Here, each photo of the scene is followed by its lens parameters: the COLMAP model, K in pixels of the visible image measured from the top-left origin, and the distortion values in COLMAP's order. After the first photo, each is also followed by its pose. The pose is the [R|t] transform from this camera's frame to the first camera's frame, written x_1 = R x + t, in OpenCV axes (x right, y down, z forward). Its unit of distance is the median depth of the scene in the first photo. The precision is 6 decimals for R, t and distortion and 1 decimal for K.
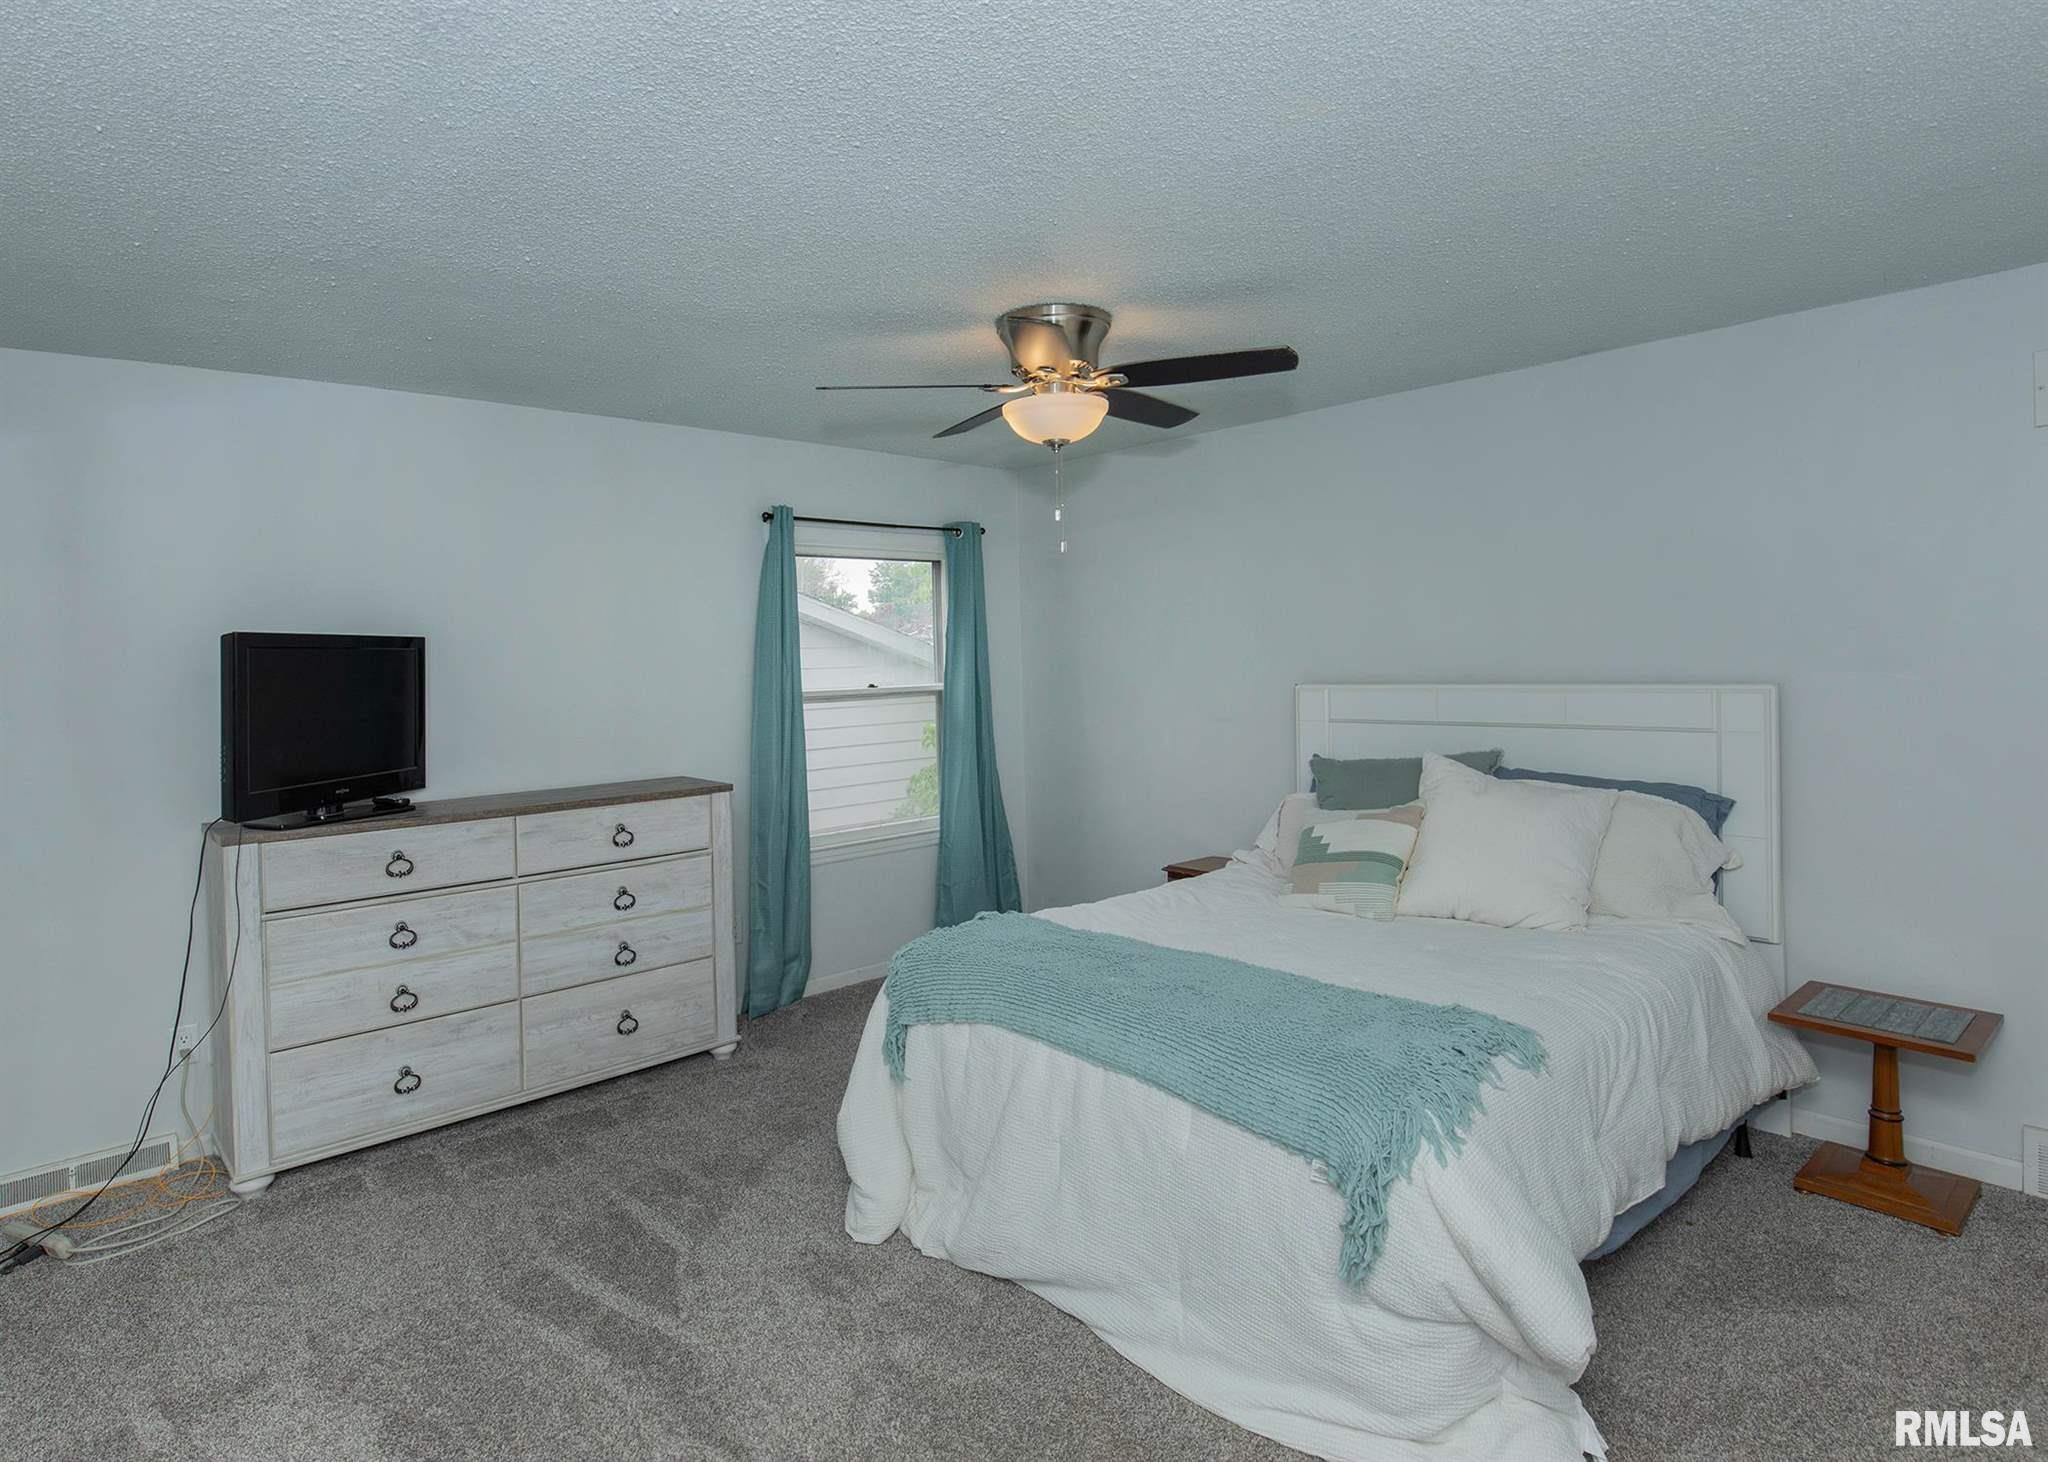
lens RADIAL K [[1017.4, 0, 1023.0], [0, 1017.4, 655.7], [0, 0, 1]] dist [-0.002554, -0.001169]
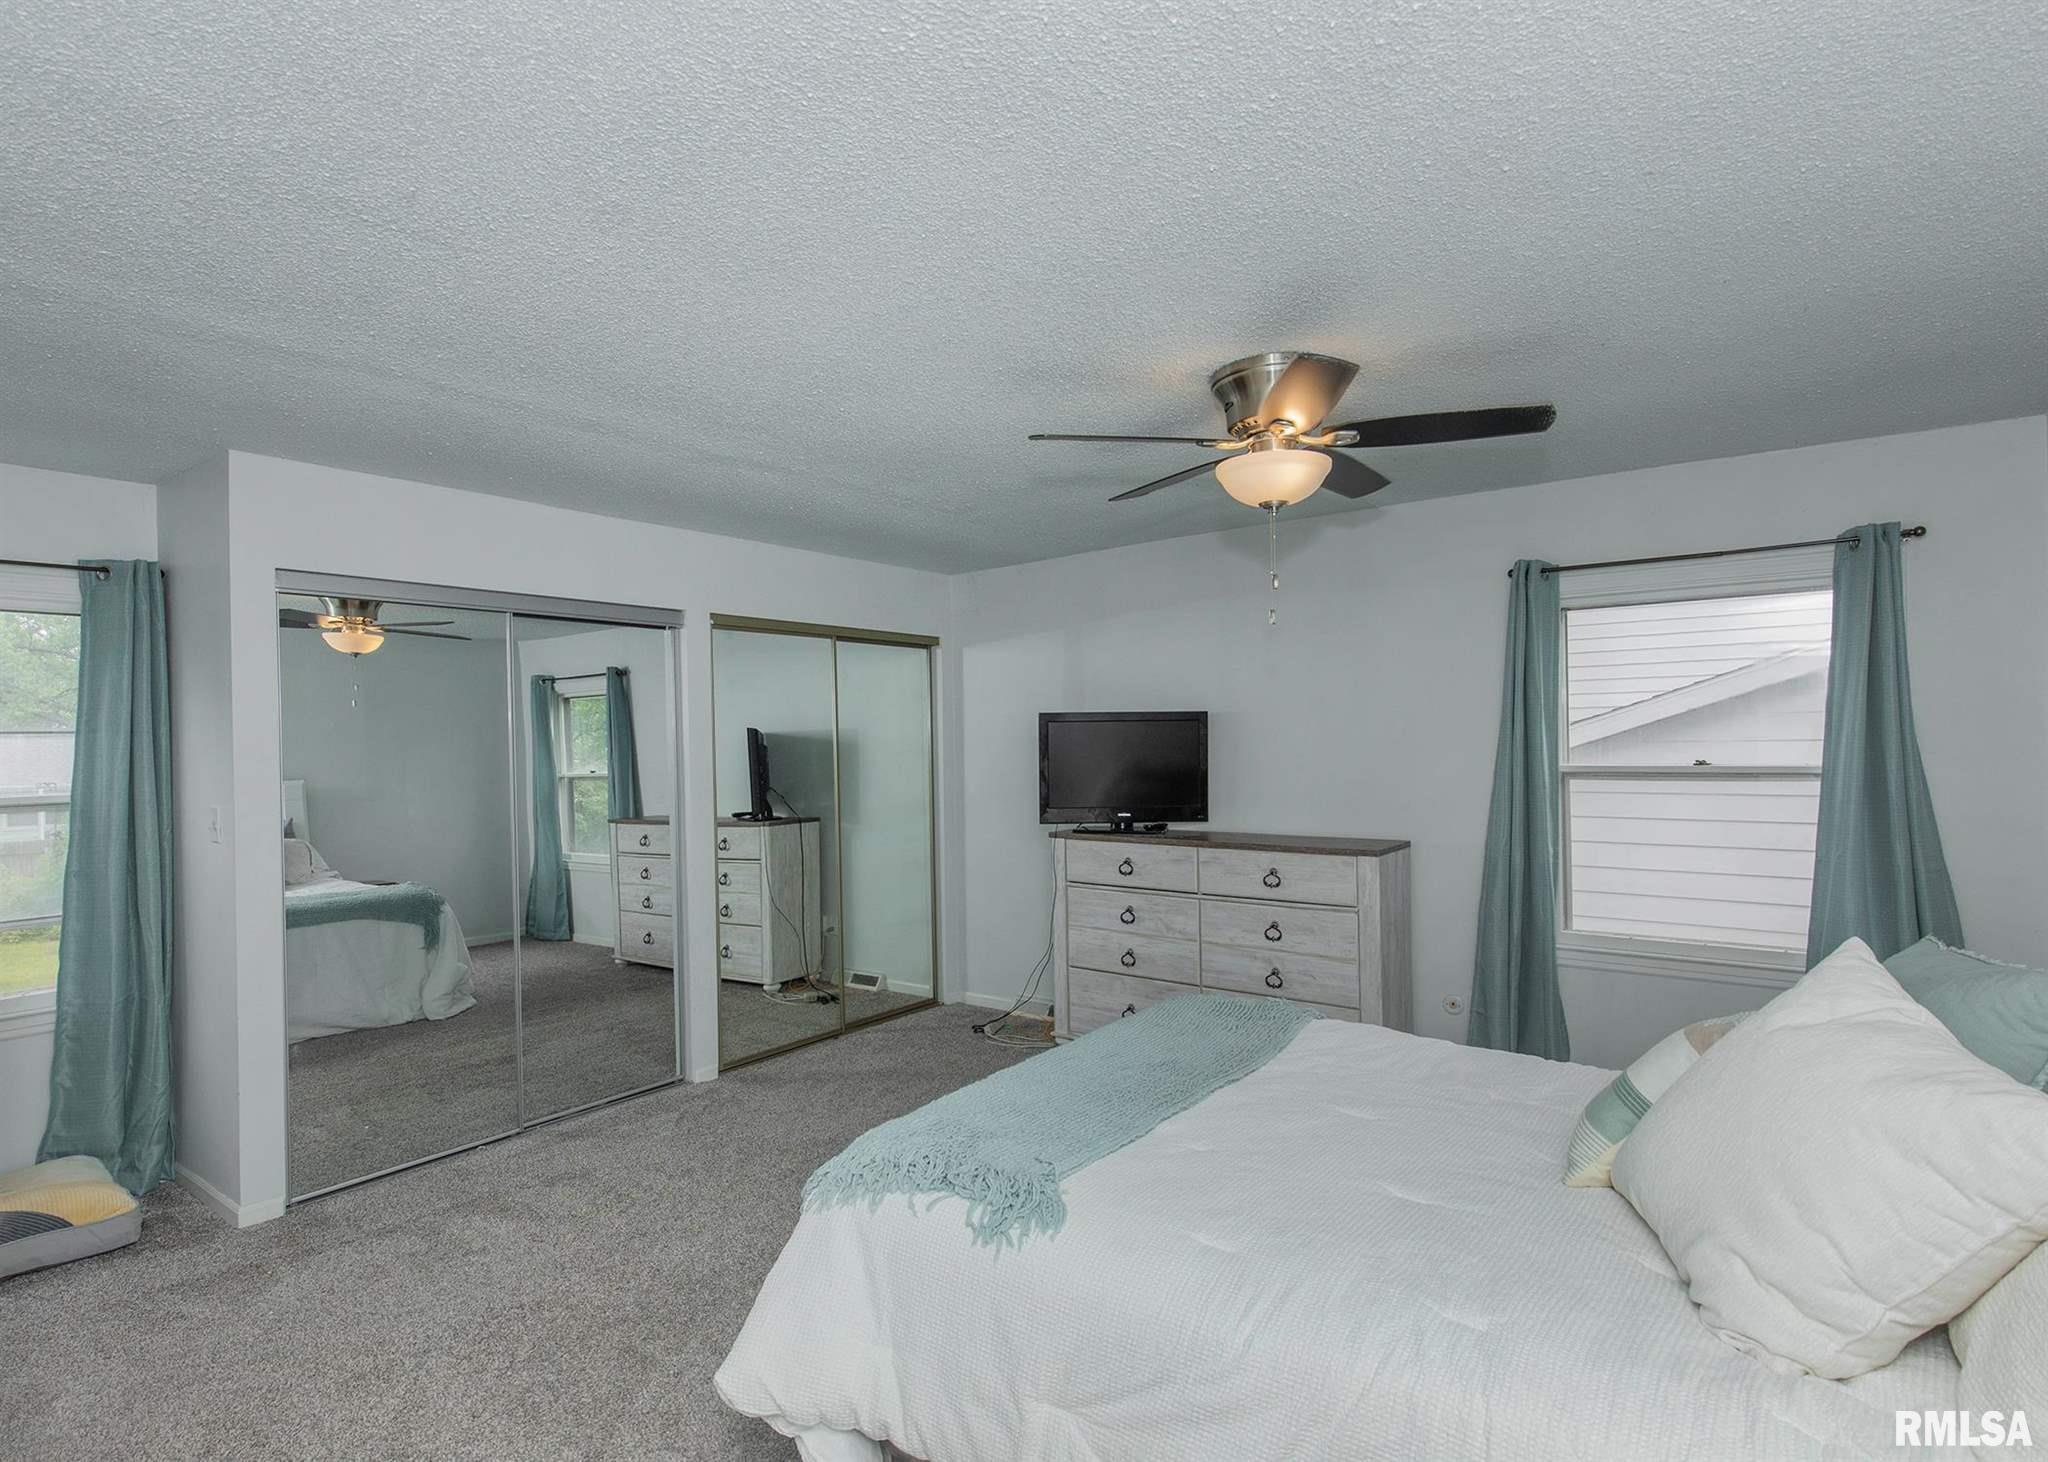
lens RADIAL K [[1044.5, 0, 1024.0], [0, 1044.5, 731.0], [0, 0, 1]] dist [0.000594, -0.000019]
pose [[0.219140, 0.015427, -0.975571, 0.729527], [0.007509, 0.999819, 0.017497, -0.017541], [0.975664, -0.011160, 0.218985, 0.457238]]
